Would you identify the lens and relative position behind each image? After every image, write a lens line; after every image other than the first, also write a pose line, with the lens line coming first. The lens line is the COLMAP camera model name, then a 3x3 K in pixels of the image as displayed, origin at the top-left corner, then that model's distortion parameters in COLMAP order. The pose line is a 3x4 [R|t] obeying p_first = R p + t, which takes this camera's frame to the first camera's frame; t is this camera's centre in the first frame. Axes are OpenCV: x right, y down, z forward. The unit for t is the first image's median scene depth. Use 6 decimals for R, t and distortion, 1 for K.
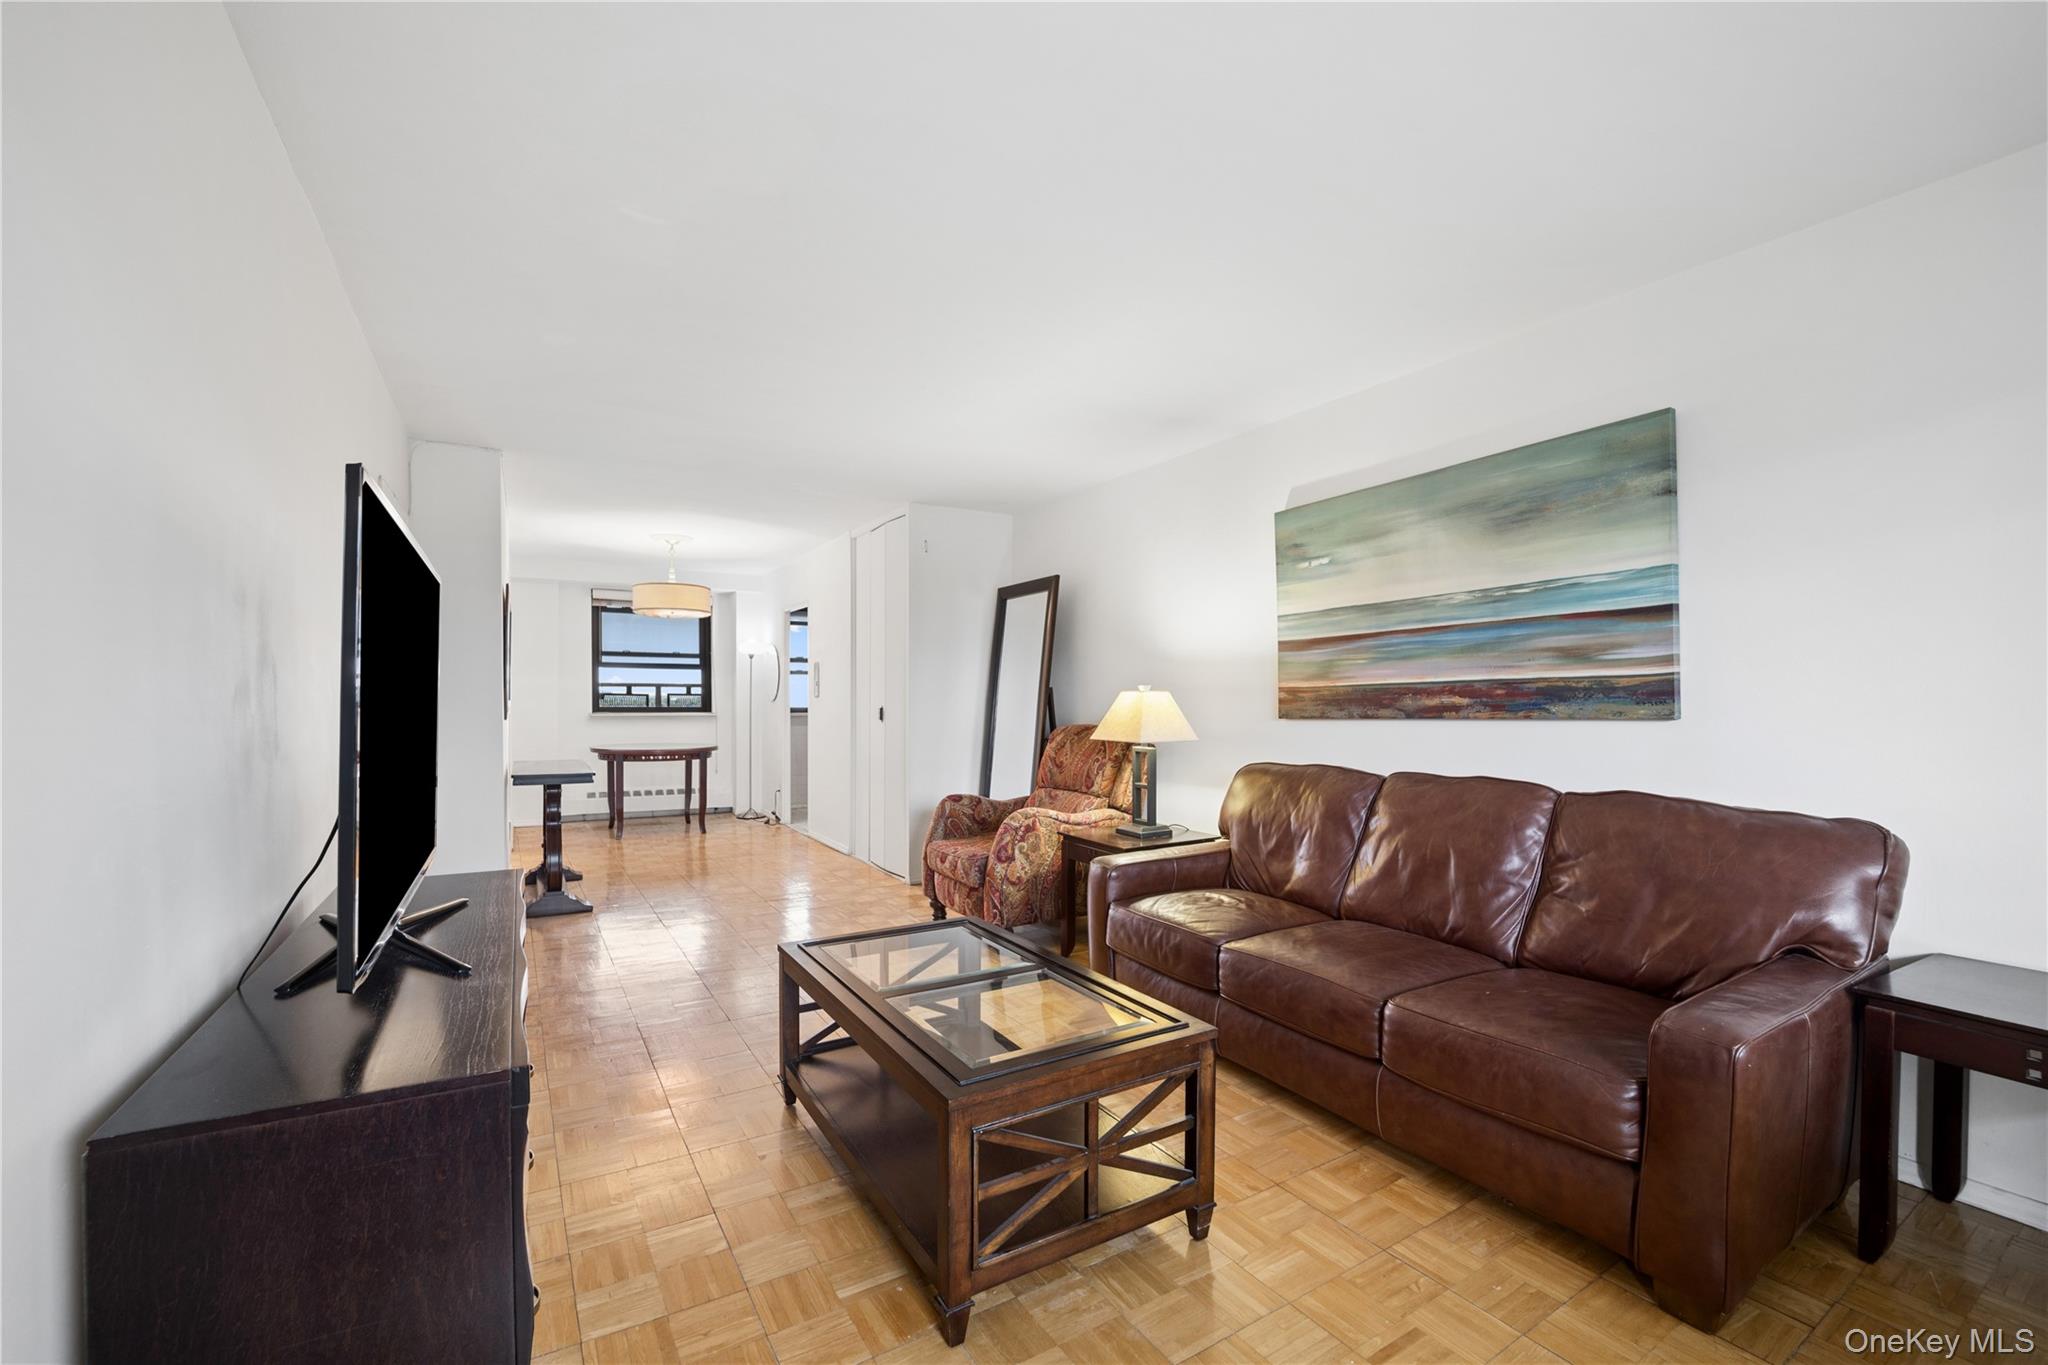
lens RADIAL K [[829.5, 0, 1029.0], [0, 829.5, 698.3], [0, 0, 1]] dist [-0.001160, -0.000212]
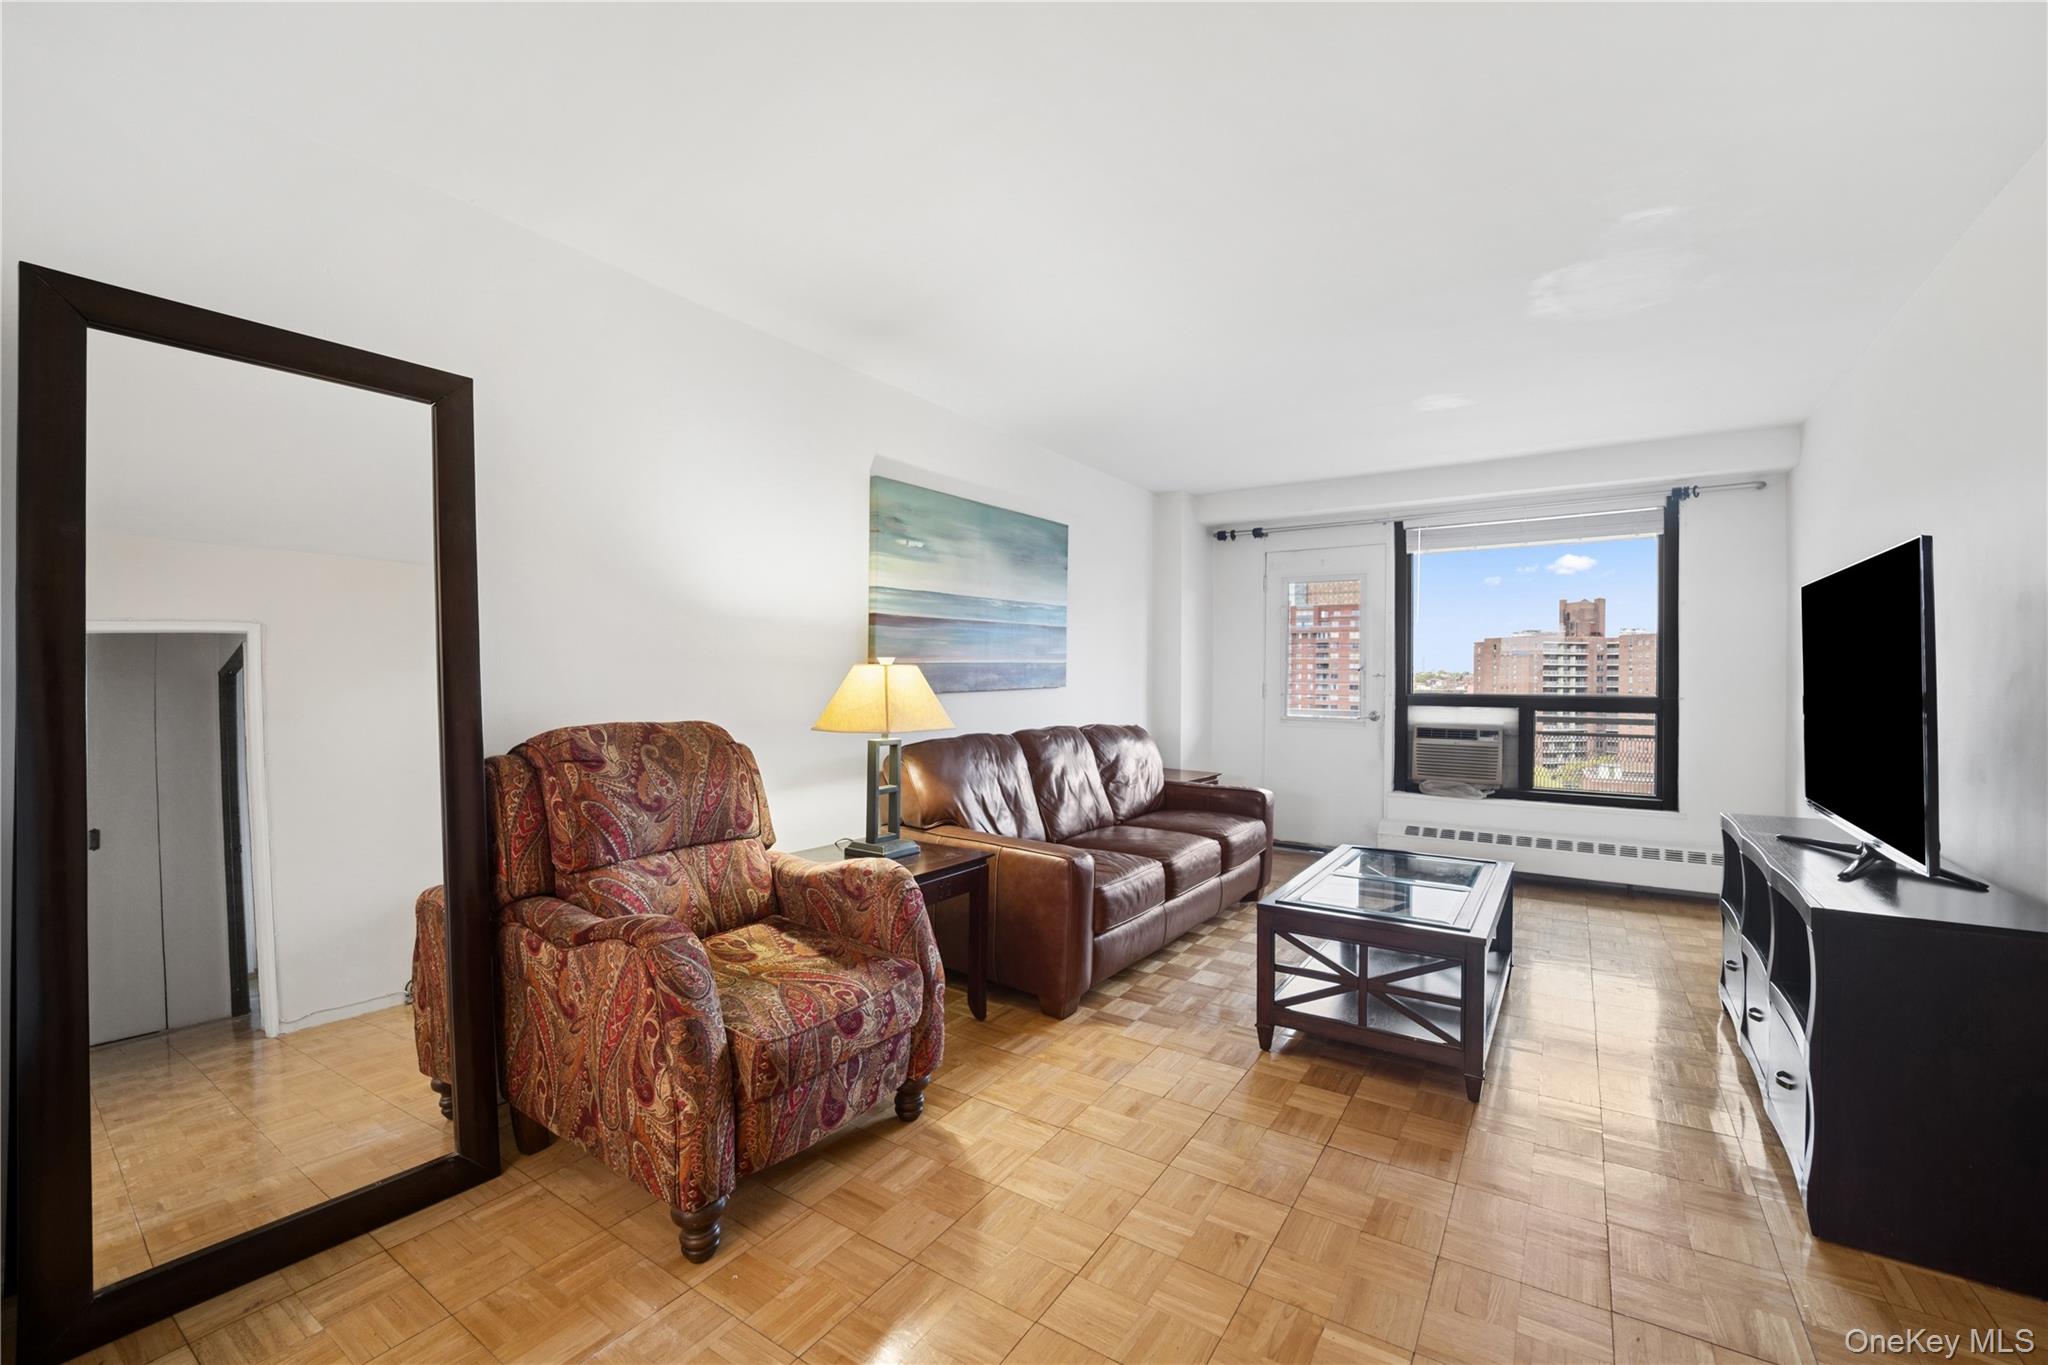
lens RADIAL K [[829.5, 0, 1029.0], [0, 829.5, 698.3], [0, 0, 1]] dist [-0.001160, -0.000212]
pose [[-0.400000, -0.025366, 0.916164, -0.734495], [-0.004743, 0.999661, 0.025607, 0.002404], [-0.916503, 0.005897, -0.399985, 1.416628]]
